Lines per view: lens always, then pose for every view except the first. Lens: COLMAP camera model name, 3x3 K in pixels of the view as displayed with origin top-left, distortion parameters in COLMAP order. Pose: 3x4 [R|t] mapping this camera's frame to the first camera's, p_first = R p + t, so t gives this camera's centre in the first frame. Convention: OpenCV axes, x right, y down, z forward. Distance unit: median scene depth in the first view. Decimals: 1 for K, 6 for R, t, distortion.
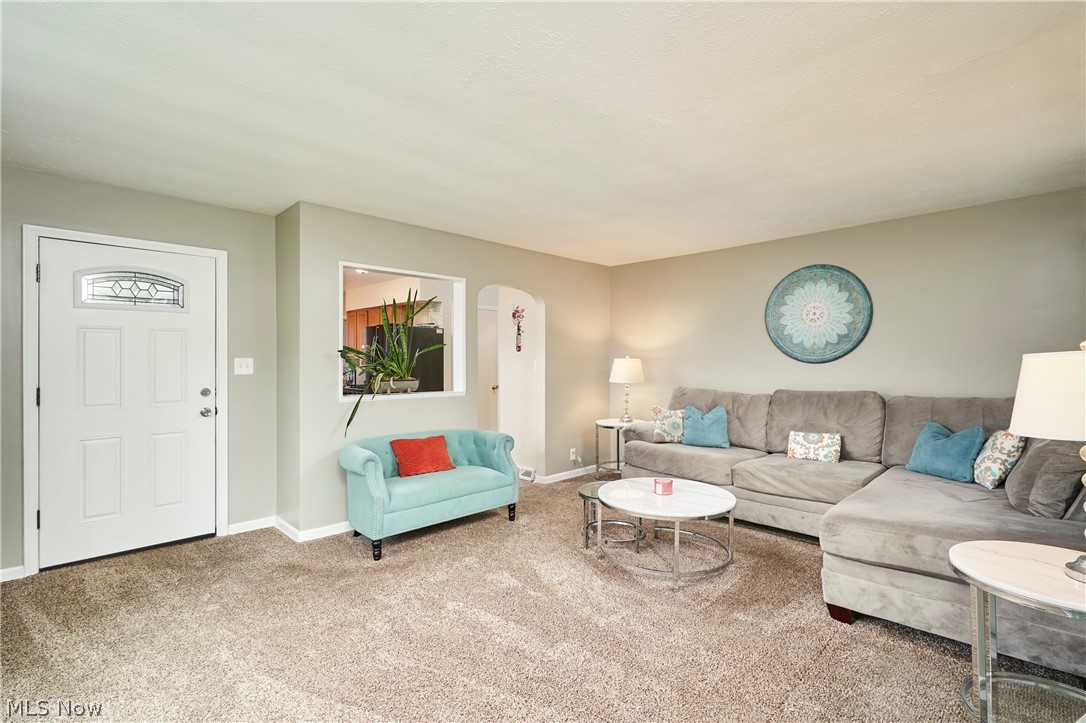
lens RADIAL K [[501.9, 0, 543.7], [0, 501.9, 358.0], [0, 0, 1]] dist [-0.002510, 0.000443]
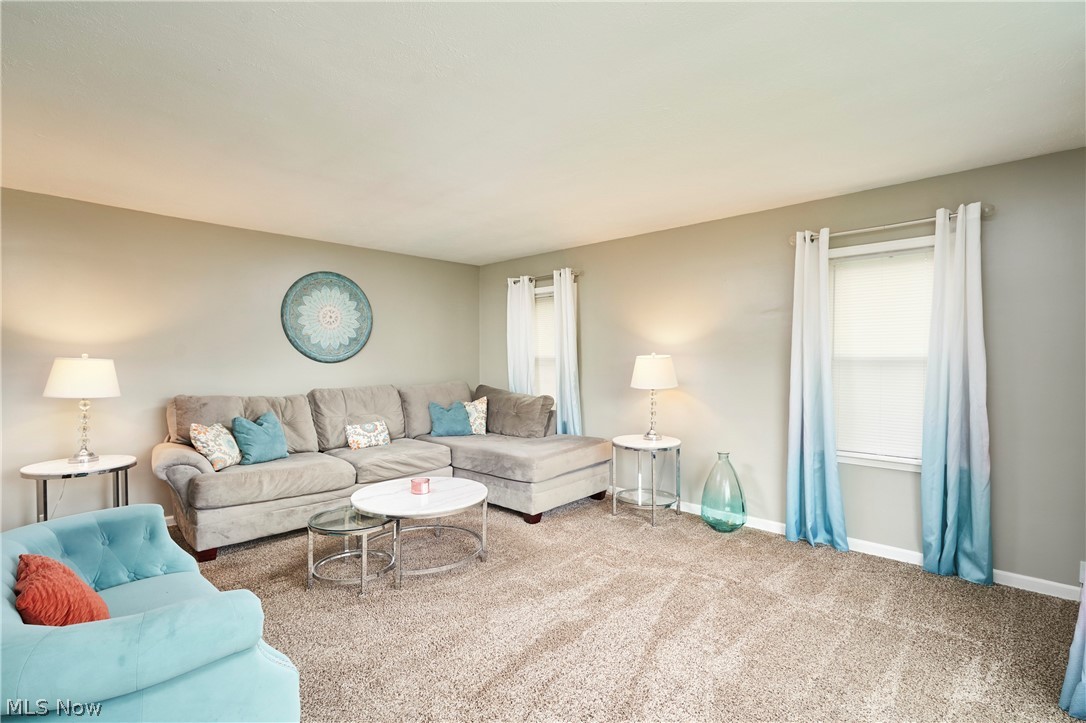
lens RADIAL K [[501.9, 0, 550.0], [0, 501.9, 364.7], [0, 0, 1]] dist [-0.002510, 0.000443]
pose [[-0.017941, -0.008195, 0.999805, -0.568778], [0.000535, 0.999966, 0.008206, 0.006210], [-0.999839, 0.000682, -0.017936, 0.560405]]
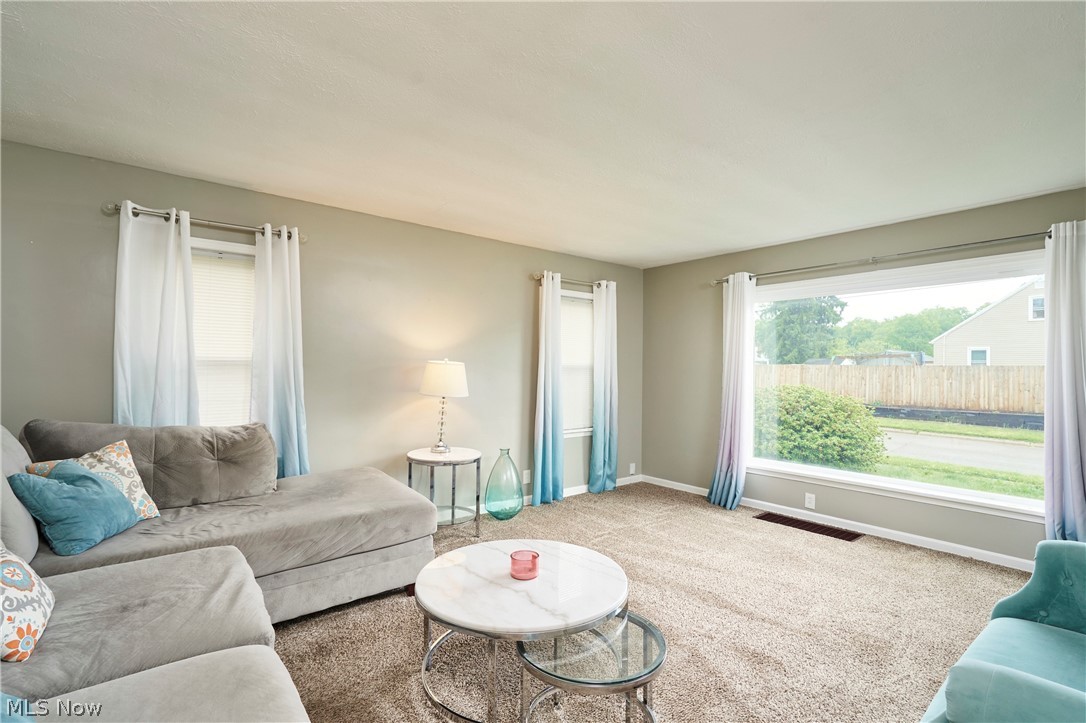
lens RADIAL K [[501.9, 0, 548.9], [0, 501.9, 359.4], [0, 0, 1]] dist [-0.002510, 0.000443]
pose [[-0.991796, -0.010138, 0.127428, -0.167955], [-0.011142, 0.999912, -0.007169, 0.000716], [-0.127344, -0.008530, -0.991822, 0.957475]]
